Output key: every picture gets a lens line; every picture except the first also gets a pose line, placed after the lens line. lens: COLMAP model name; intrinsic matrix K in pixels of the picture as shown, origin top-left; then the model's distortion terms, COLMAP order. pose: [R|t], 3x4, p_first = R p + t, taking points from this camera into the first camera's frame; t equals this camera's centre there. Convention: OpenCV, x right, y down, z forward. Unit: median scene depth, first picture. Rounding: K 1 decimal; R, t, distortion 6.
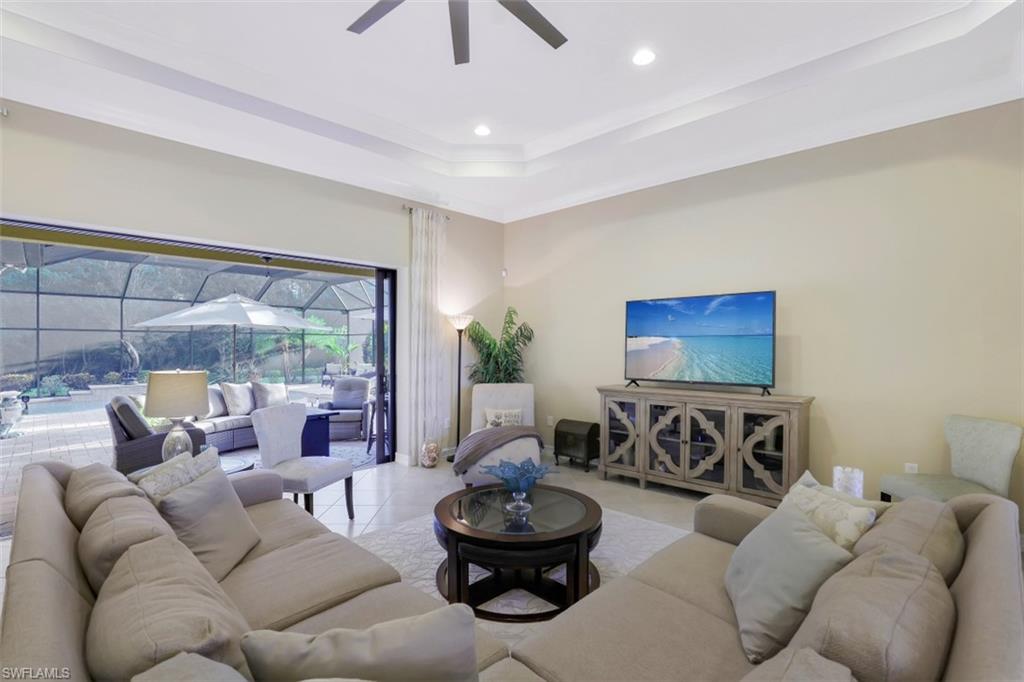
lens RADIAL K [[482.2, 0, 511.5], [0, 482.2, 340.5], [0, 0, 1]] dist [-0.002285, -0.000400]
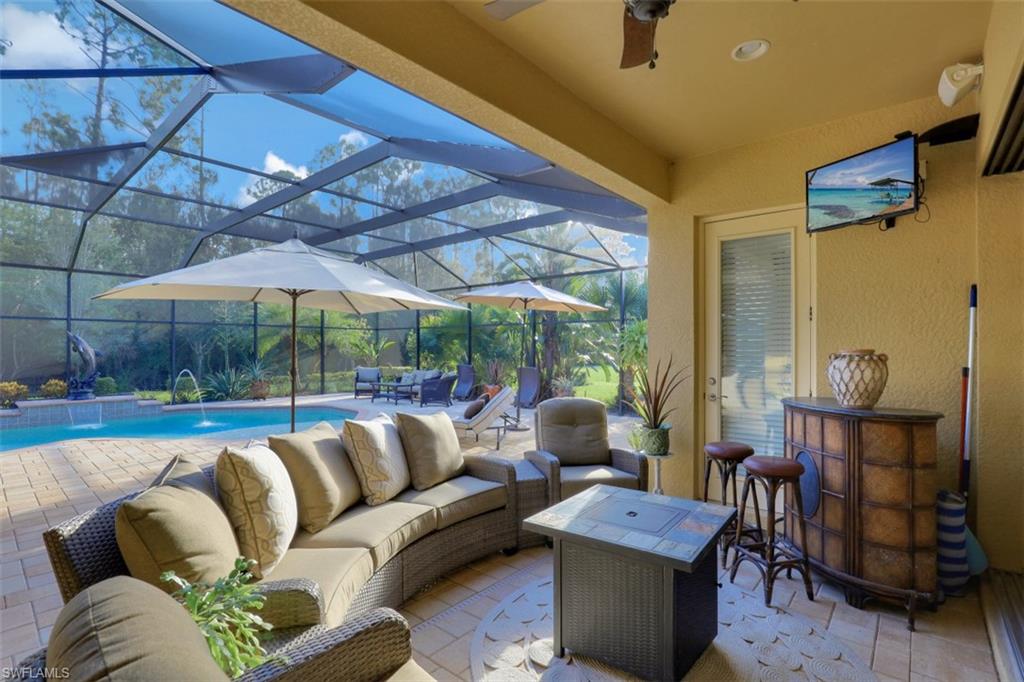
lens RADIAL K [[482.2, 0, 512.5], [0, 482.2, 345.1], [0, 0, 1]] dist [-0.002285, -0.000400]
pose [[0.997589, 0.002400, 0.069357, -0.422308], [-0.002793, 0.999981, 0.005568, 0.020006], [-0.069342, -0.005748, 0.997576, 0.508718]]
